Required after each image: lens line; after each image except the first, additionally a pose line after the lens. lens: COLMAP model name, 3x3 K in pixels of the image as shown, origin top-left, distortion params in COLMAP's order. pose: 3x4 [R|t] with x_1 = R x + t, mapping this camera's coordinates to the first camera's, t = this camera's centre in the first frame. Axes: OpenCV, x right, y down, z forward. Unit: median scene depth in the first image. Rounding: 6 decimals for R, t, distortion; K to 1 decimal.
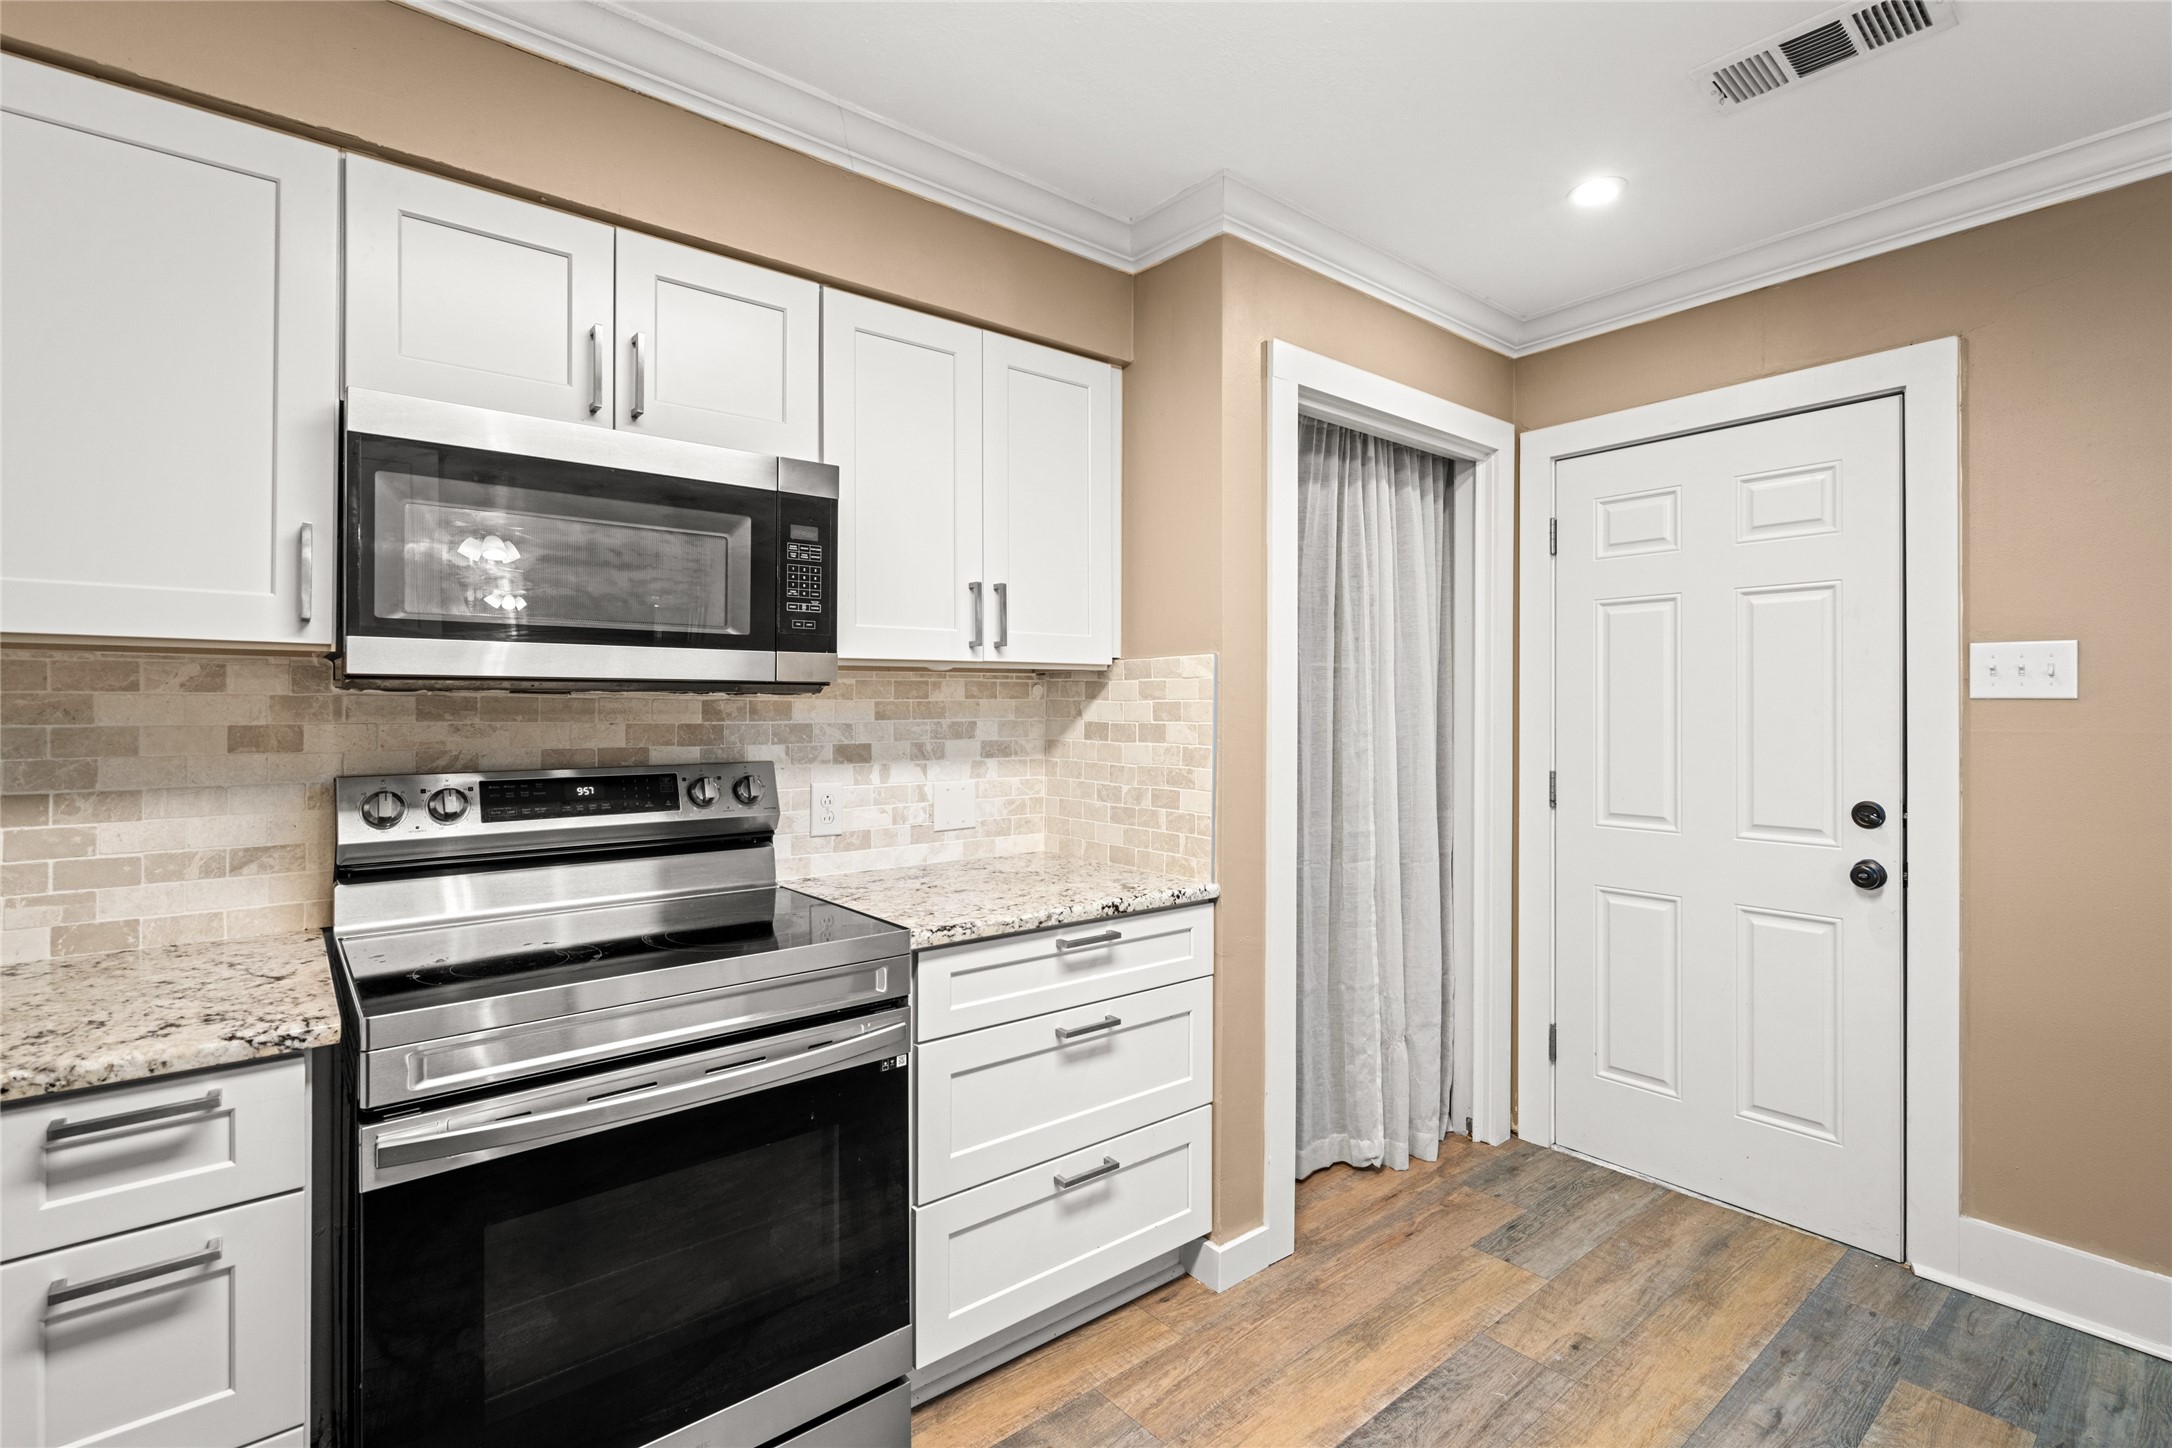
lens RADIAL K [[991.4, 0, 1096.7], [0, 991.4, 709.9], [0, 0, 1]] dist [-0.004481, -0.001585]
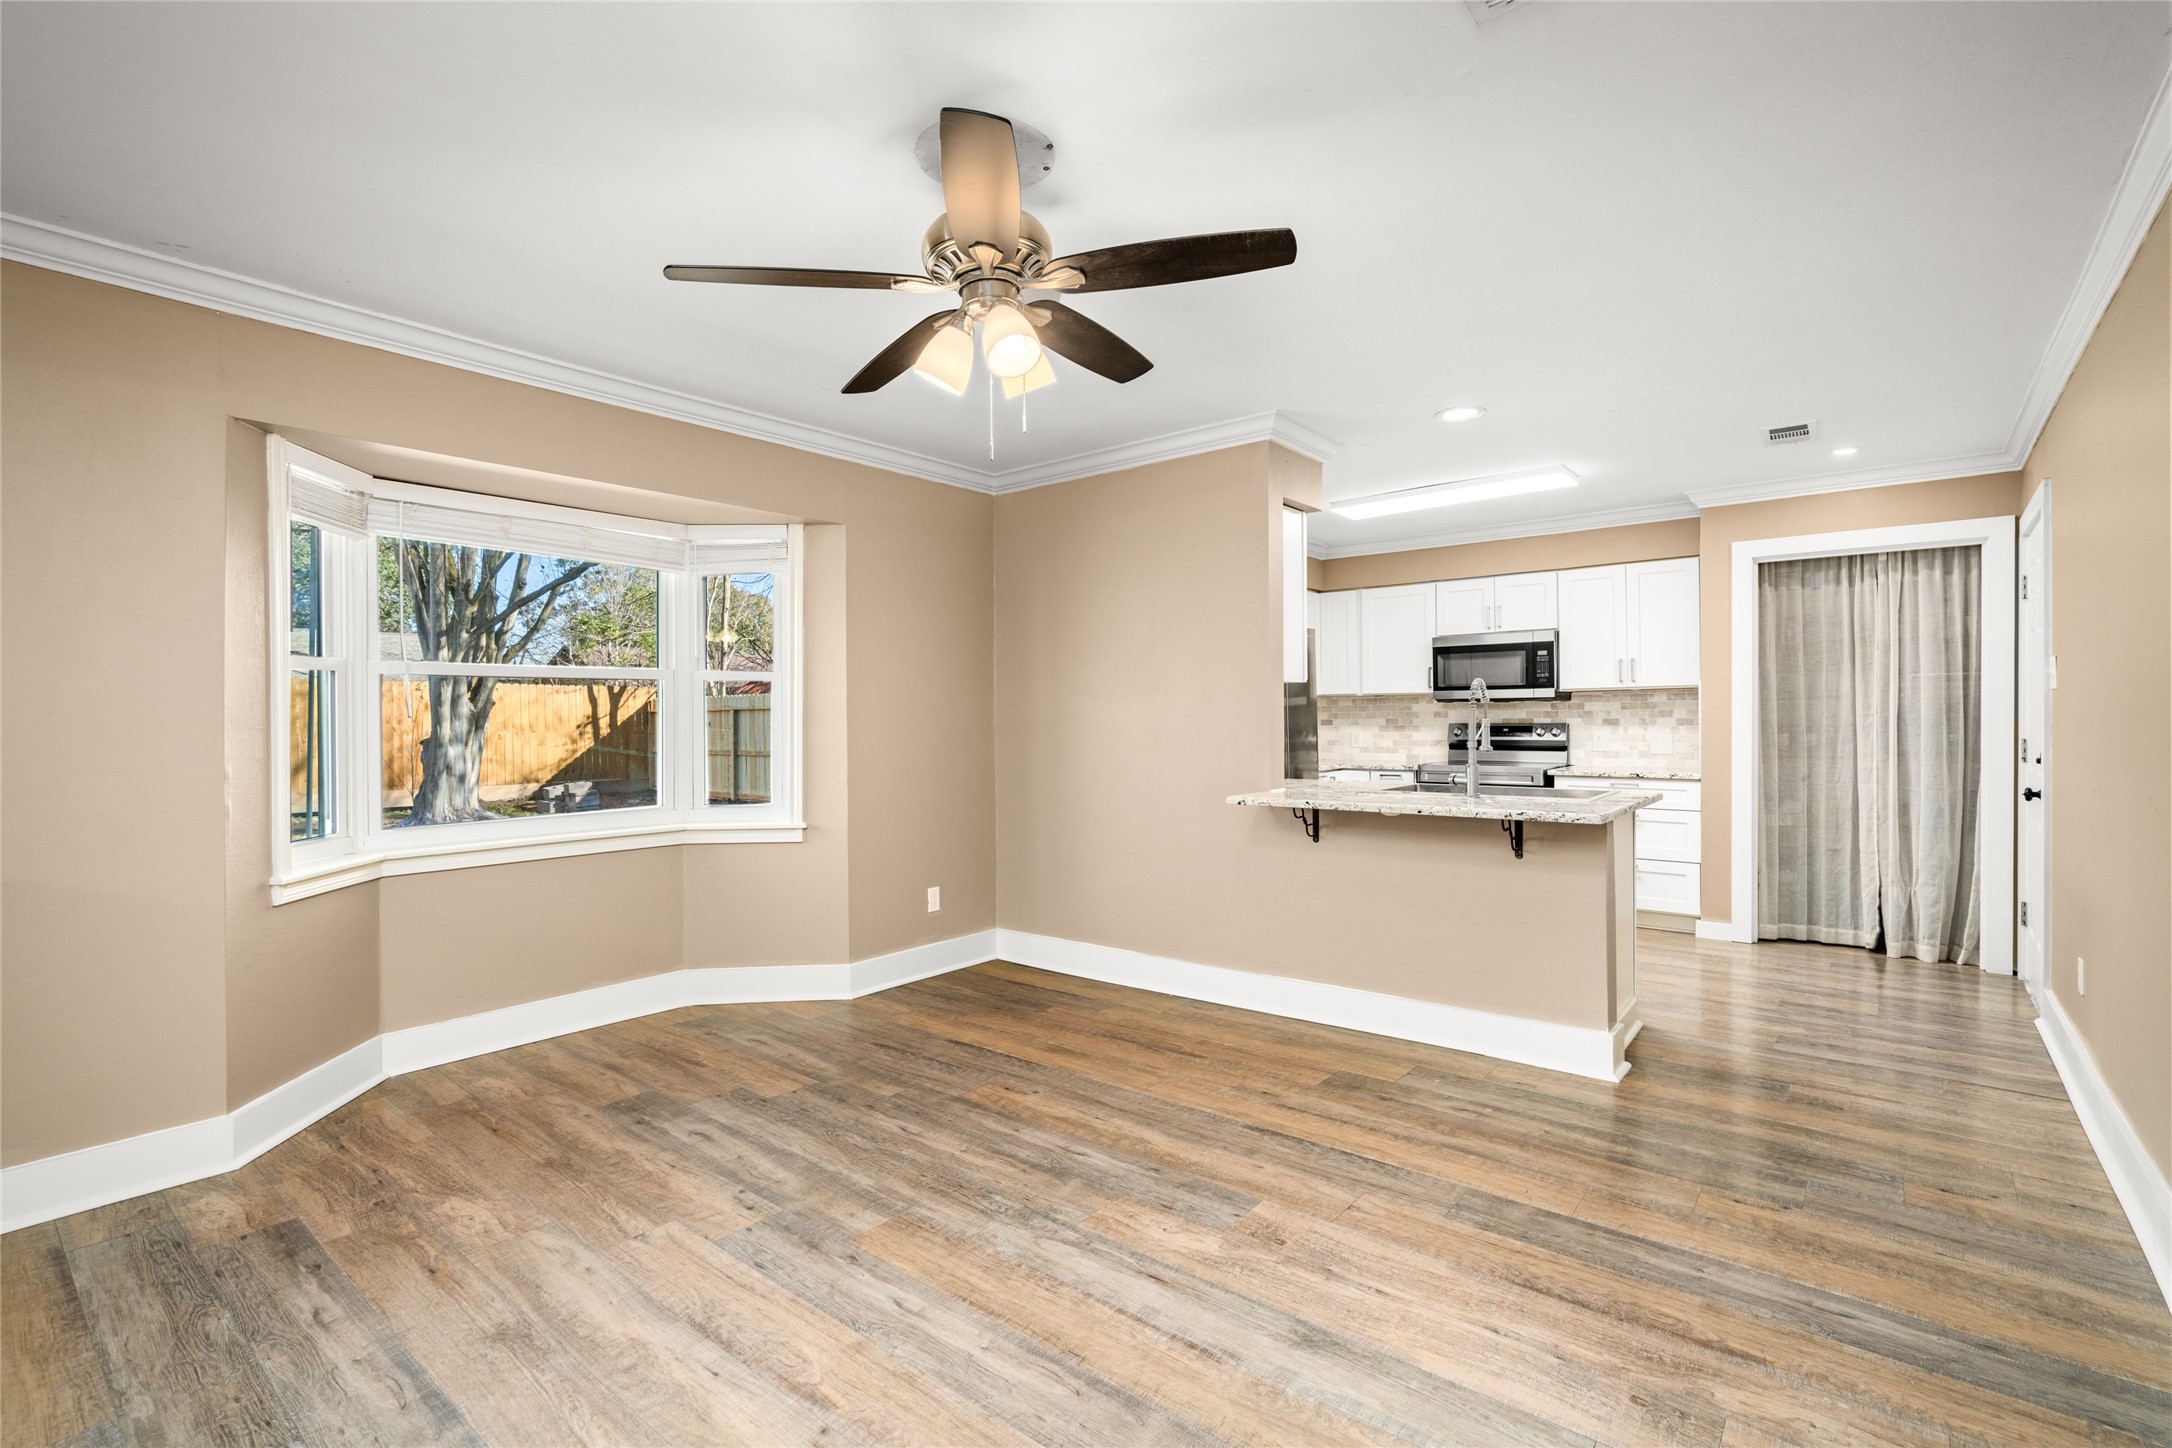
lens RADIAL K [[991.4, 0, 1079.1], [0, 991.4, 722.8], [0, 0, 1]] dist [-0.004481, -0.001585]
pose [[0.200284, 0.003097, -0.979733, 2.338019], [0.003213, 0.999988, 0.003818, 0.035293], [0.979733, -0.003913, 0.200271, -1.055688]]
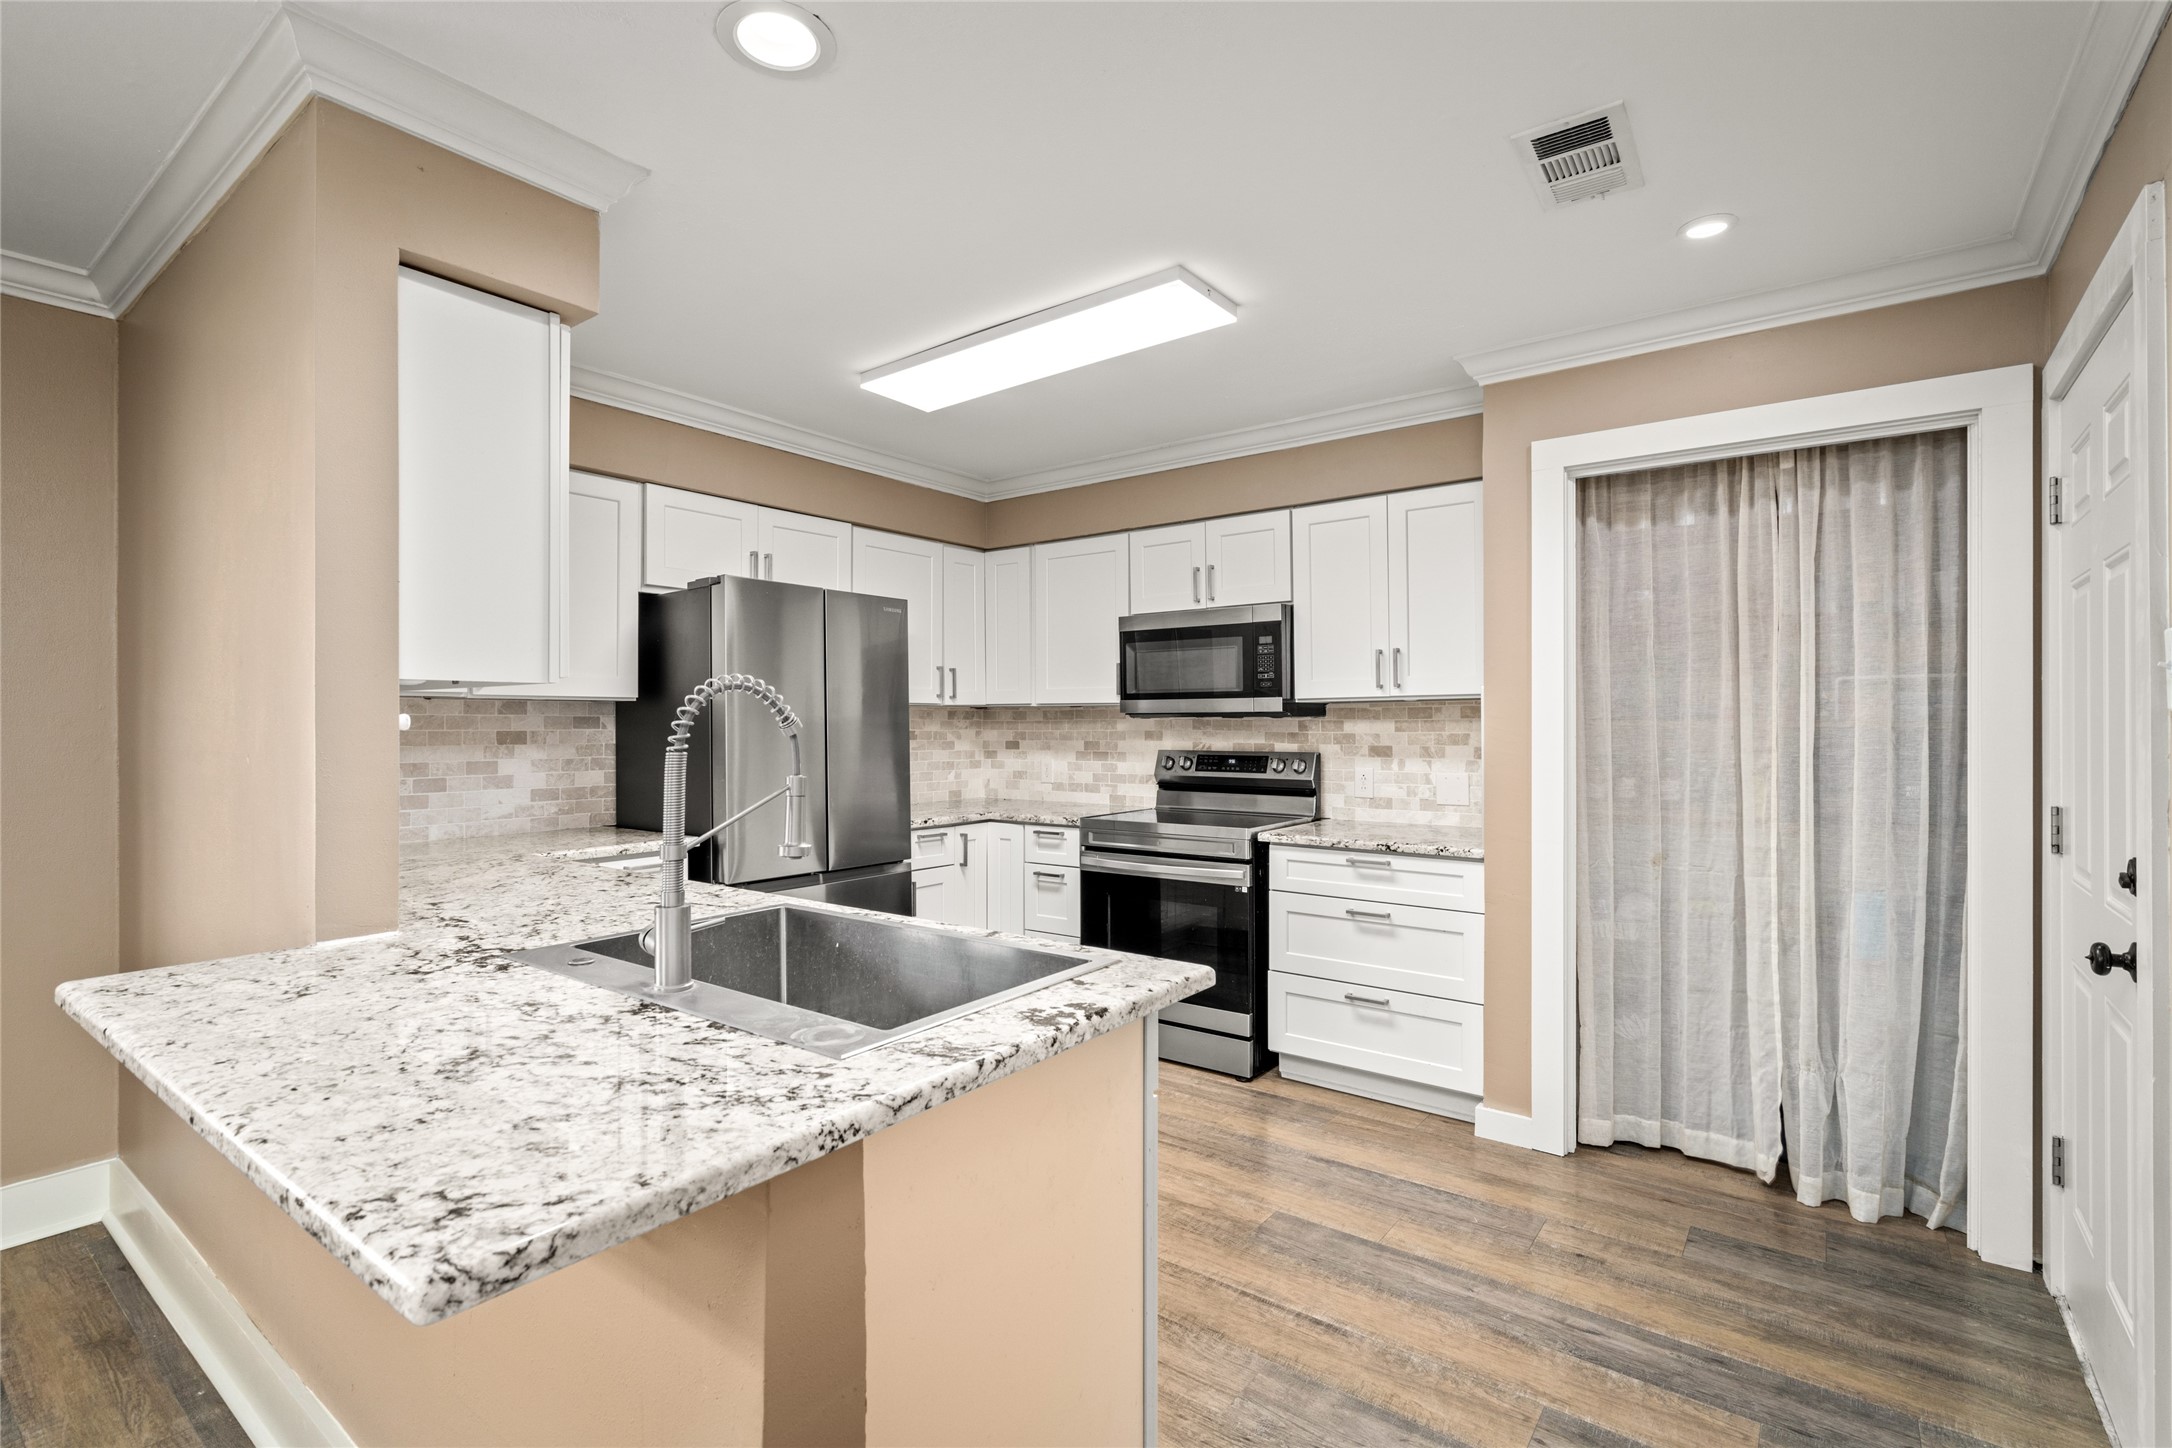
lens RADIAL K [[991.4, 0, 1080.8], [0, 991.4, 719.3], [0, 0, 1]] dist [-0.004481, -0.001585]
pose [[0.236697, -0.005145, -0.971570, 1.430095], [-0.001561, 0.999983, -0.005676, -0.000082], [0.971582, 0.002860, 0.236685, 0.116114]]
